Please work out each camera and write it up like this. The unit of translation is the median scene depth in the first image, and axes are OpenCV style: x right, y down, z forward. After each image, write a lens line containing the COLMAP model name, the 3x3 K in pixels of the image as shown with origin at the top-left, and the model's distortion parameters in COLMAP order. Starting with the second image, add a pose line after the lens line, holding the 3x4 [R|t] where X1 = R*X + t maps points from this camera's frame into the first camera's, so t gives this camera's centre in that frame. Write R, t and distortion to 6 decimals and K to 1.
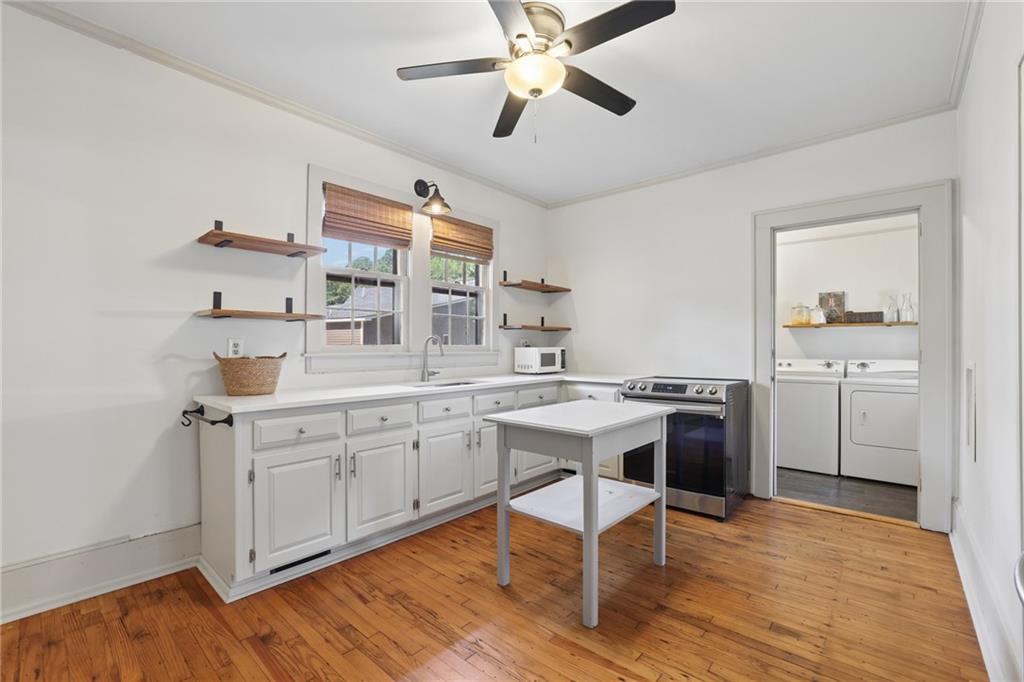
lens RADIAL K [[442.4, 0, 512.0], [0, 442.4, 341.0], [0, 0, 1]] dist [-0.046086, 0.016344]
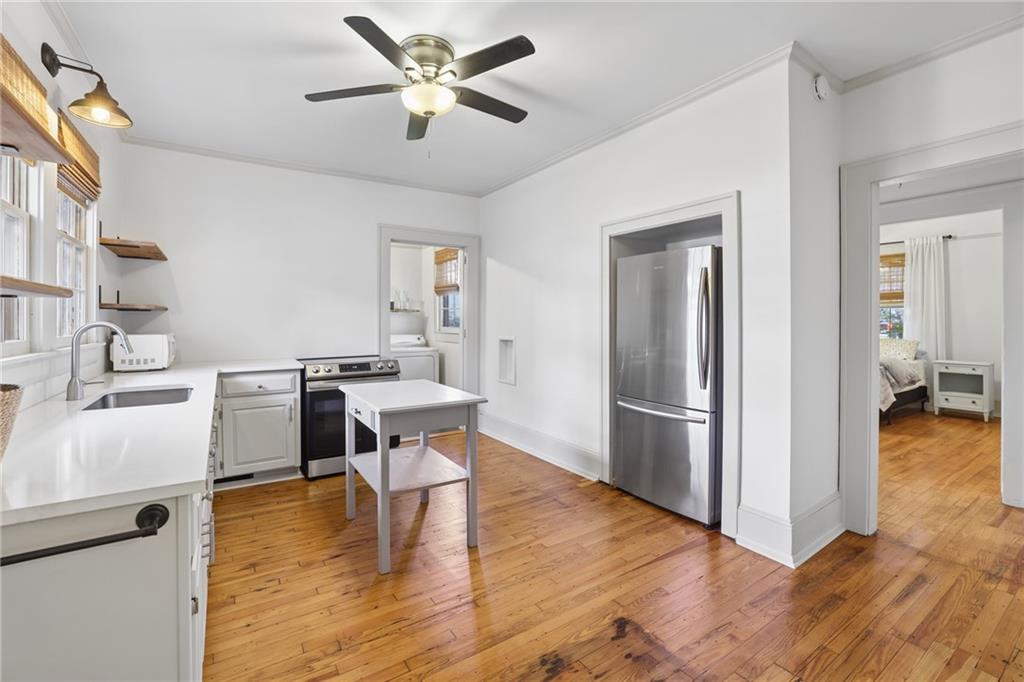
lens RADIAL K [[442.2, 0, 498.8], [0, 442.2, 322.4], [0, 0, 1]] dist [-0.056444, 0.016399]
pose [[0.277800, -0.004668, 0.960628, -0.644782], [-0.007542, 0.999947, 0.007040, -0.019675], [-0.960609, -0.009201, 0.277750, 0.339180]]
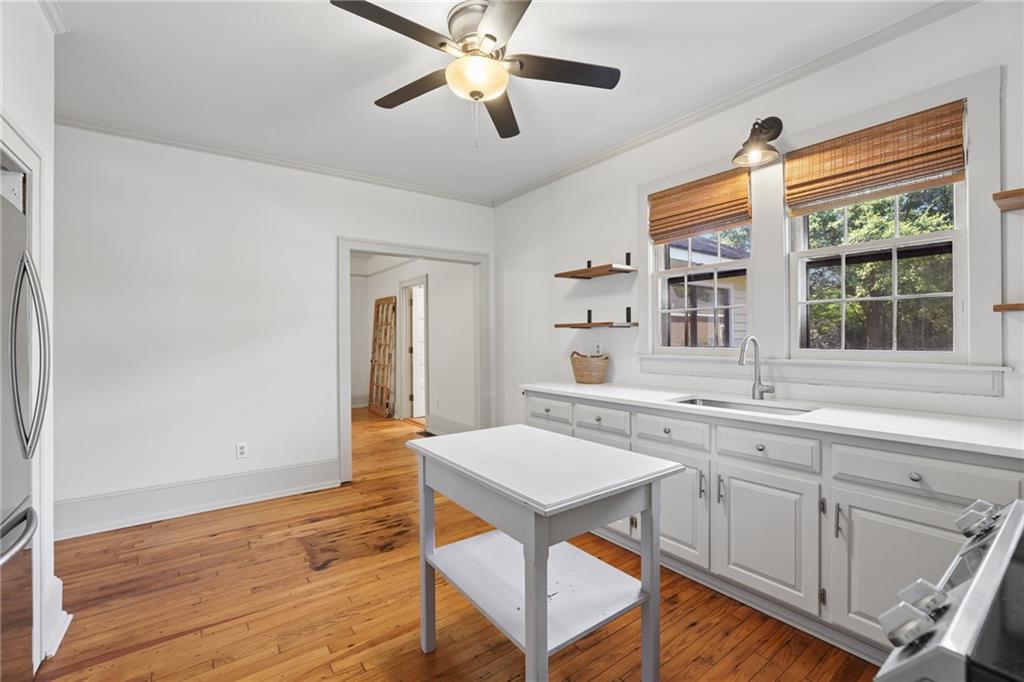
lens RADIAL K [[438.9, 0, 512.6], [0, 438.9, 338.3], [0, 0, 1]] dist [-0.046888, 0.015579]
pose [[-0.201548, -0.002828, -0.979475, 0.644724], [0.013949, 0.999886, -0.005757, -0.010885], [0.979379, -0.014822, -0.201485, 0.834756]]
